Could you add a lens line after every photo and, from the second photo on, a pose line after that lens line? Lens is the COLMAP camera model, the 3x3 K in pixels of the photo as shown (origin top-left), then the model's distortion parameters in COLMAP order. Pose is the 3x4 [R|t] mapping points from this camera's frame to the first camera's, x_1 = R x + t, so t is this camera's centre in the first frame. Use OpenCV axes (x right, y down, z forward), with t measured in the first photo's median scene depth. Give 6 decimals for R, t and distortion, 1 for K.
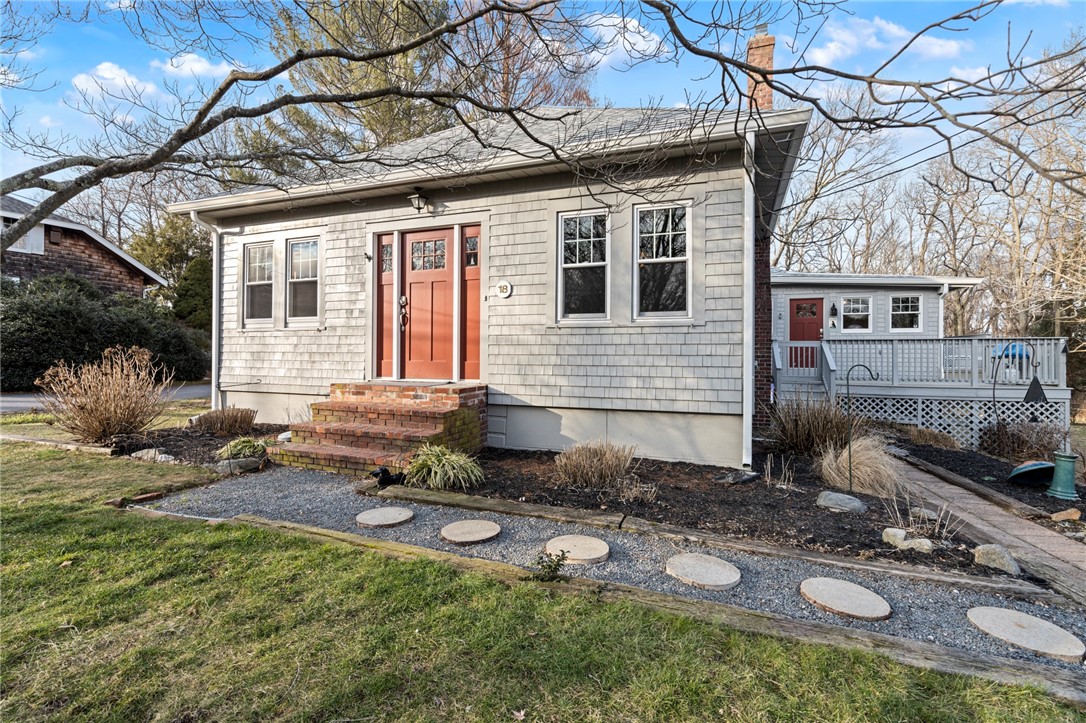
lens RADIAL K [[495.9, 0, 541.1], [0, 495.9, 353.2], [0, 0, 1]] dist [-0.003239, 0.000115]
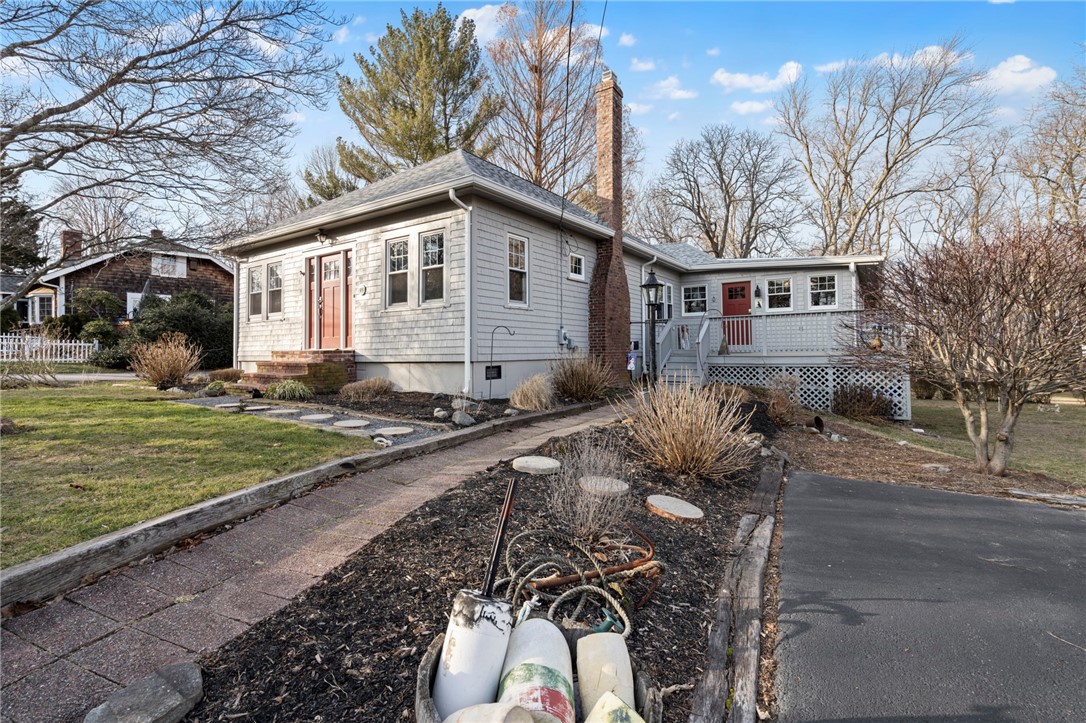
lens RADIAL K [[501.9, 0, 541.8], [0, 501.9, 342.8], [0, 0, 1]] dist [-0.001237, 0.000026]
pose [[0.972558, -0.022765, -0.231545, 0.816678], [0.019614, 0.999681, -0.015902, 0.074518], [0.231833, 0.010924, 0.972694, -0.412430]]
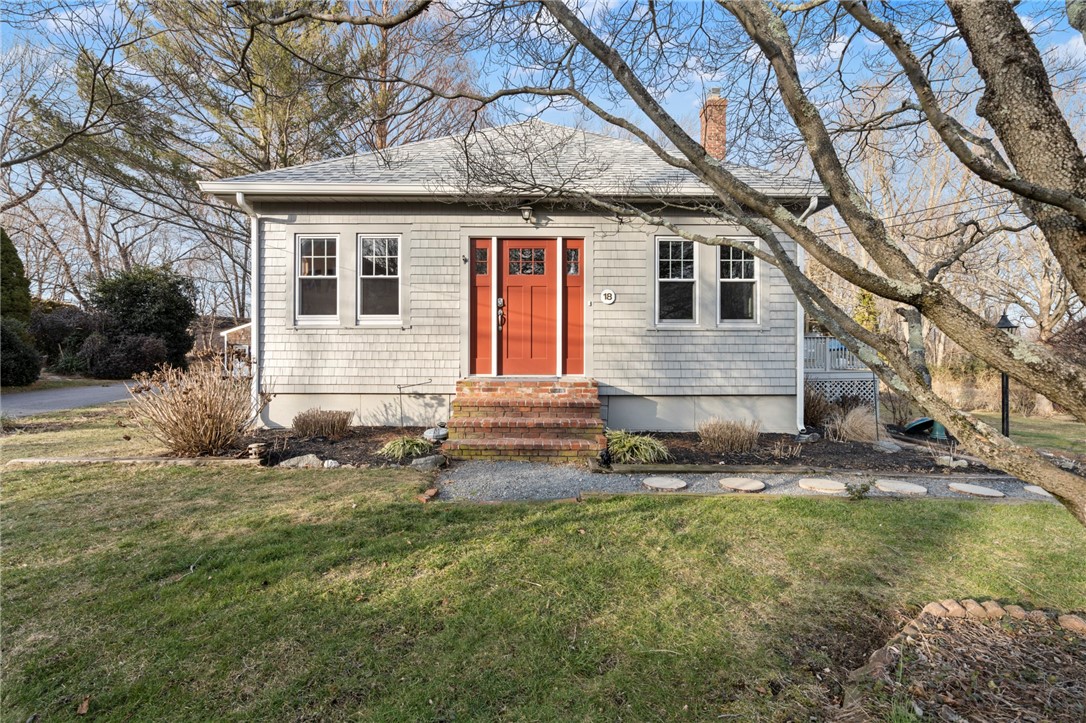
lens RADIAL K [[493.6, 0, 543.3], [0, 493.6, 350.2], [0, 0, 1]] dist [-0.001623, 0.000054]
pose [[0.933816, -0.005908, 0.357704, -0.606191], [0.001944, 0.999933, 0.011442, -0.015402], [-0.357748, -0.009989, 0.933765, -0.034163]]
